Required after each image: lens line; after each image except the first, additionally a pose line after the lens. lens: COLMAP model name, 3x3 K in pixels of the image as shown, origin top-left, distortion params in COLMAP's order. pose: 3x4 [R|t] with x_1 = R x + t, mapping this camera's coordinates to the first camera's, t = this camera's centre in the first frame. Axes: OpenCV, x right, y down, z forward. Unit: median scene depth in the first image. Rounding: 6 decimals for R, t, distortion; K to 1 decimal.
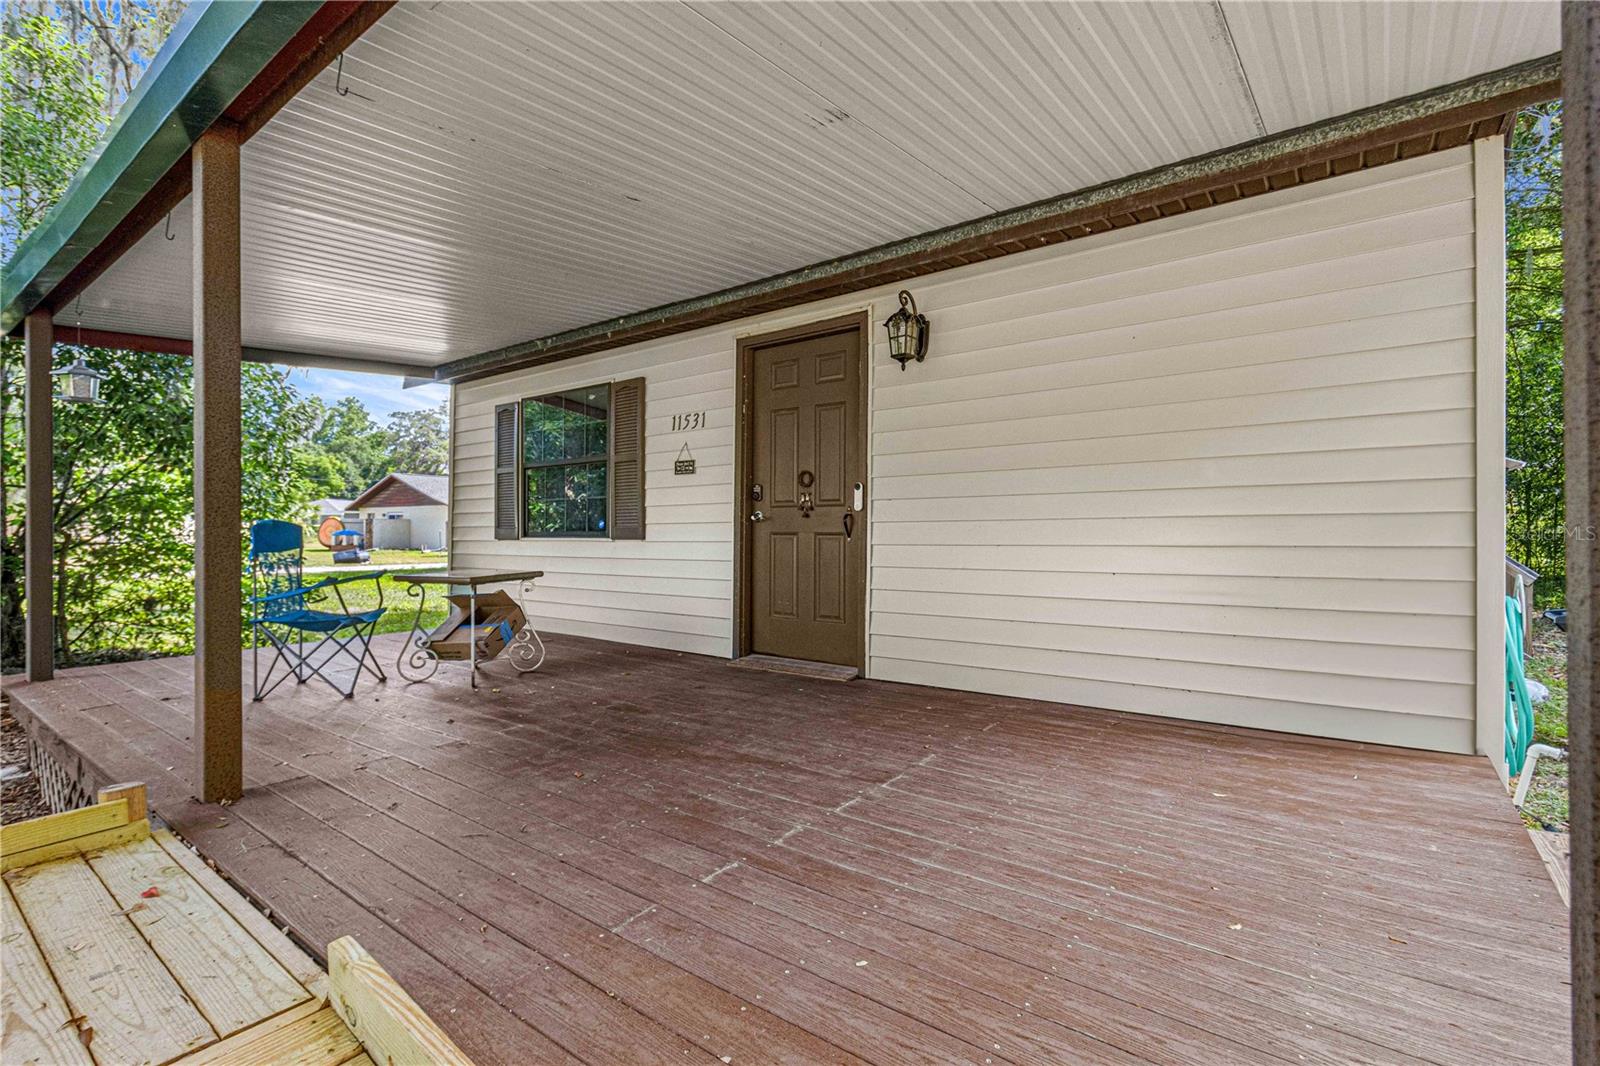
lens RADIAL K [[756.7, 0, 803.5], [0, 756.7, 539.9], [0, 0, 1]] dist [-0.008157, 0.003143]
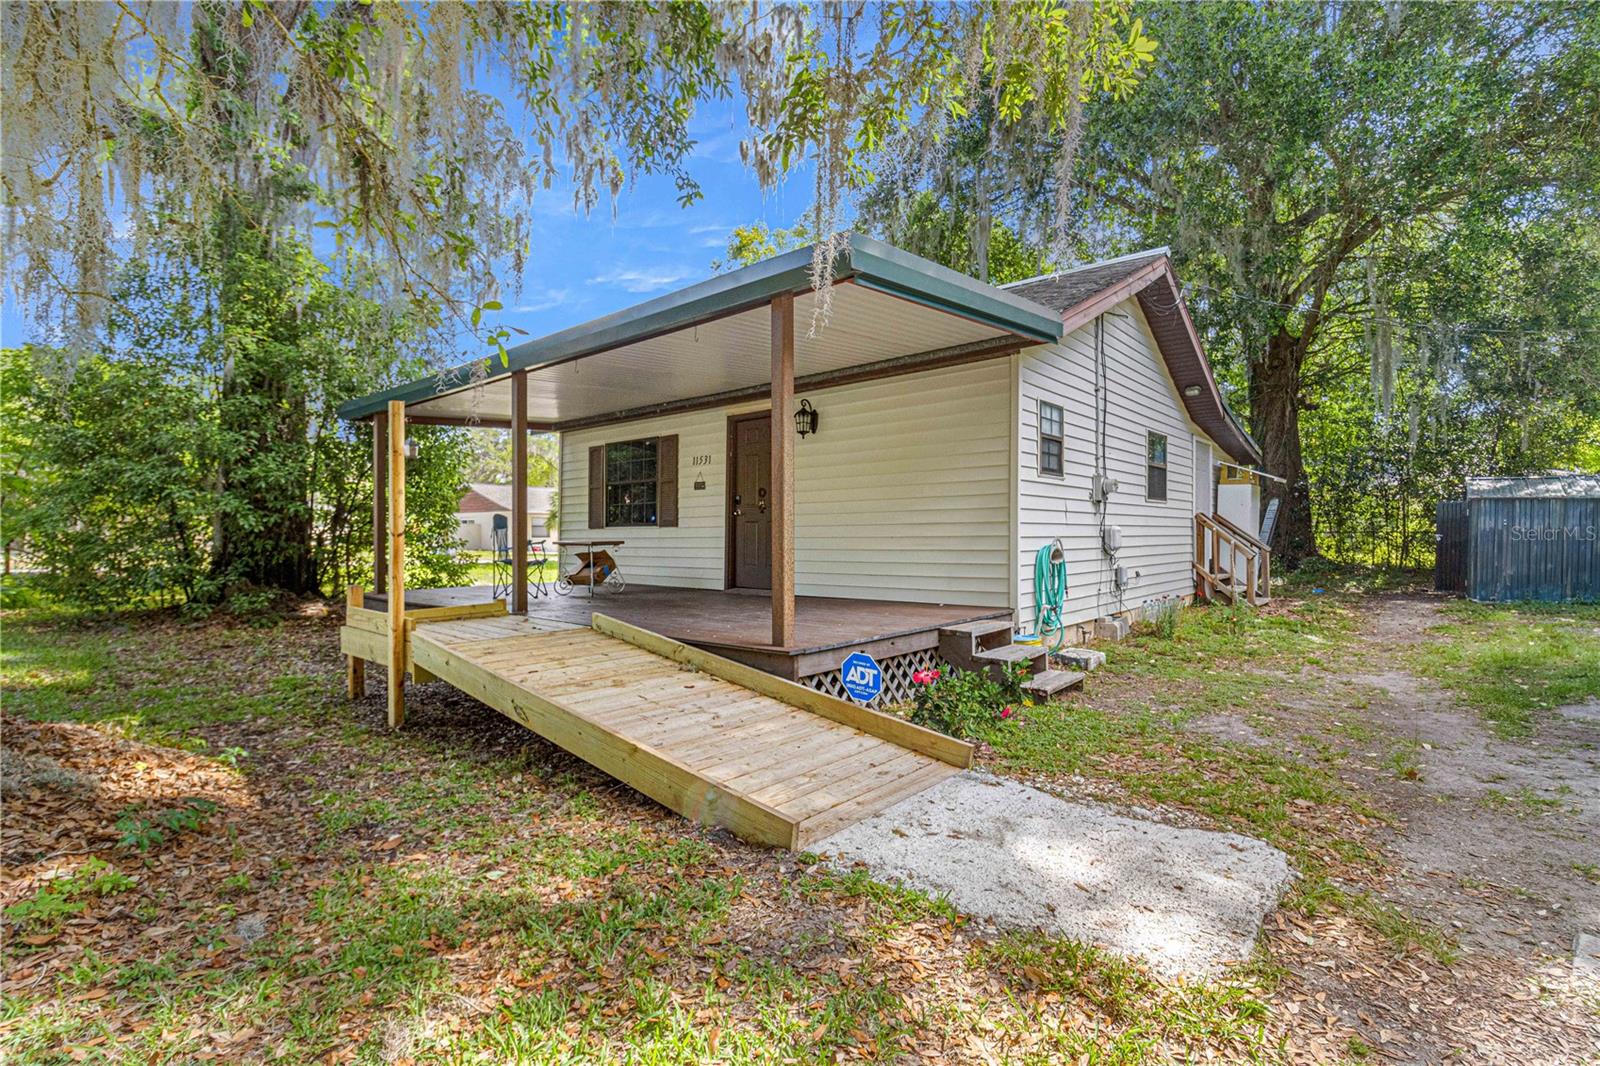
lens RADIAL K [[756.7, 0, 794.0], [0, 756.7, 531.4], [0, 0, 1]] dist [-0.008157, 0.003143]
pose [[0.997859, -0.001012, -0.065395, 0.188229], [-0.000234, 0.999819, -0.019030, 0.047632], [0.065403, 0.019005, 0.997678, -0.794081]]
